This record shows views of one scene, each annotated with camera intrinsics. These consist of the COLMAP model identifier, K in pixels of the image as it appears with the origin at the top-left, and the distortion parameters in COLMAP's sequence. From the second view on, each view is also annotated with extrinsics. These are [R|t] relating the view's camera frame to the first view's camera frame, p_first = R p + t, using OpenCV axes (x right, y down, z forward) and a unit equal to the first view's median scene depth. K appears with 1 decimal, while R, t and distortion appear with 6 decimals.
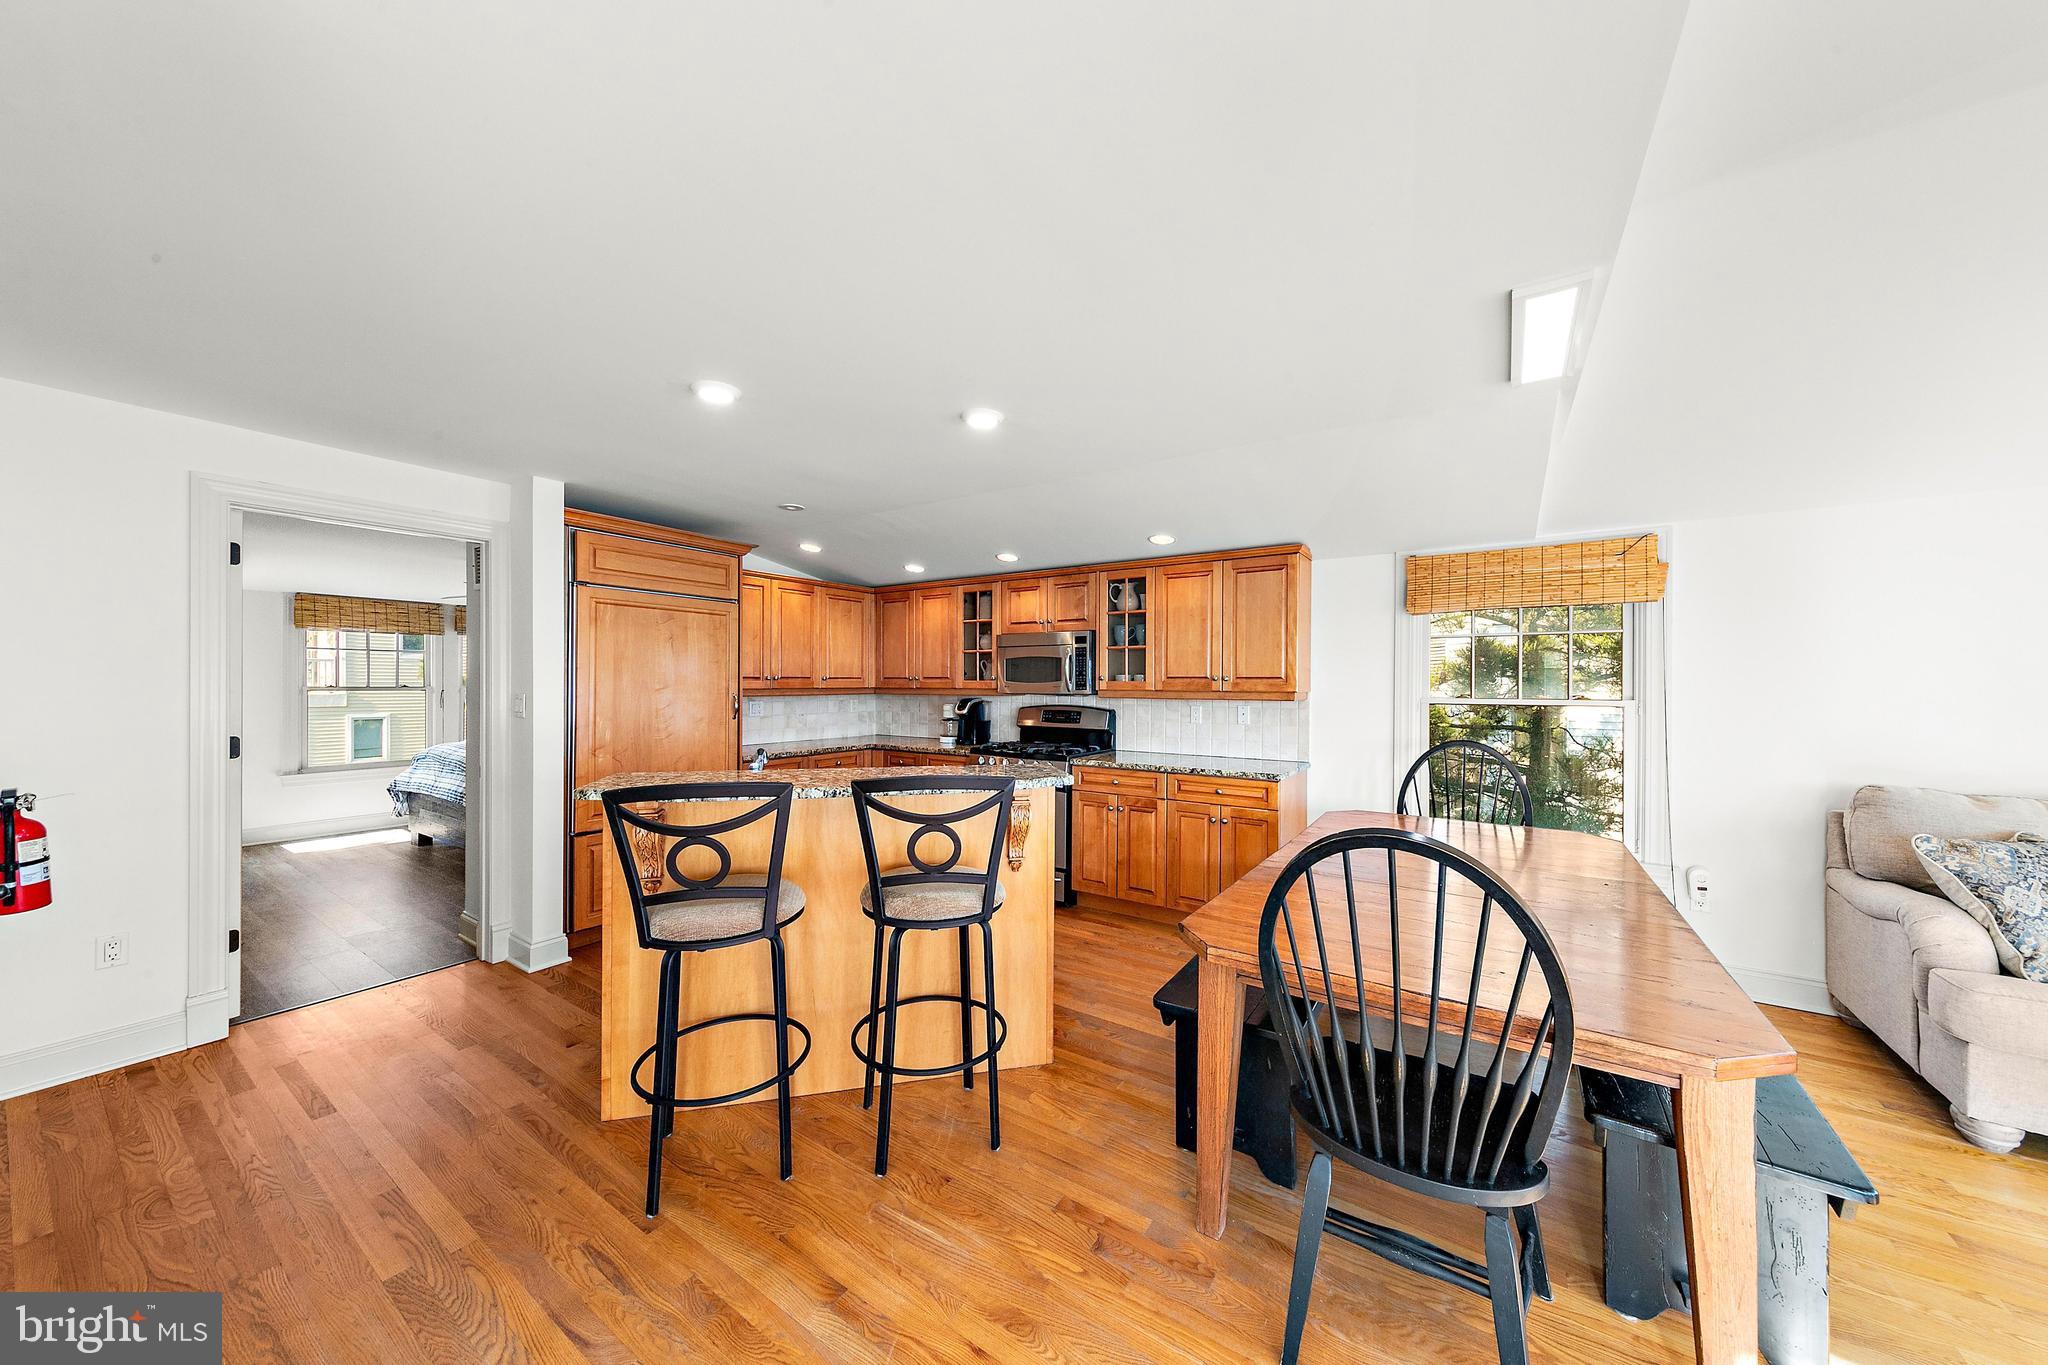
lens RADIAL K [[689.9, 0, 1031.5], [0, 689.9, 687.1], [0, 0, 1]] dist [0.006522, -0.000164]
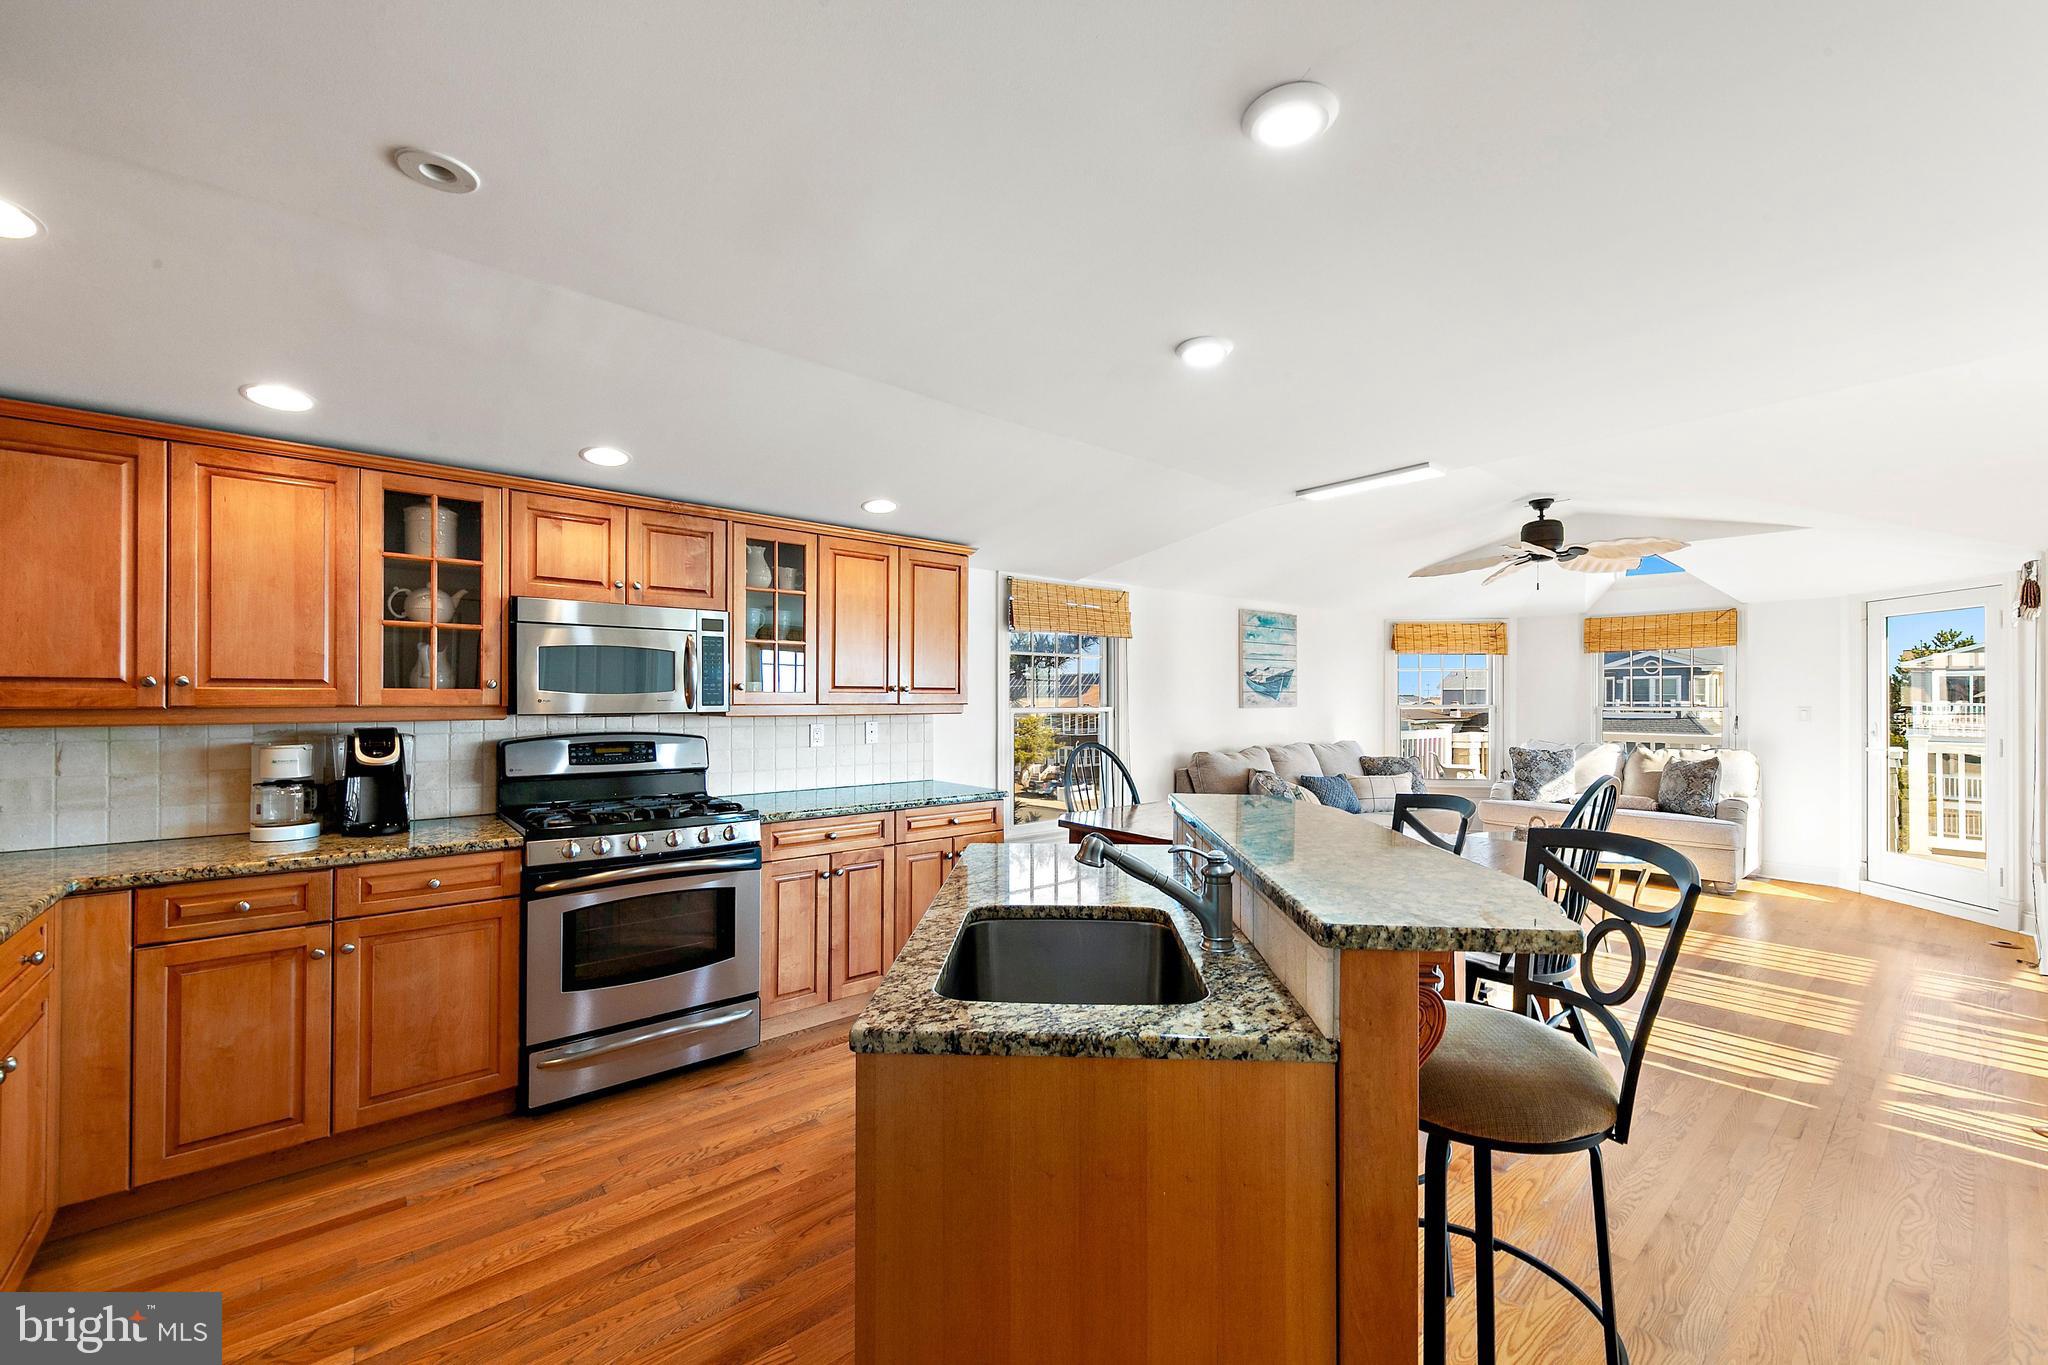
lens RADIAL K [[818.0, 0, 1022.3], [0, 818.0, 696.0], [0, 0, 1]] dist [0.011962, -0.000337]
pose [[0.271359, -0.002095, 0.962476, -0.646507], [0.003849, 0.999992, 0.001091, -0.004682], [-0.962470, 0.003408, 0.271365, 0.608655]]
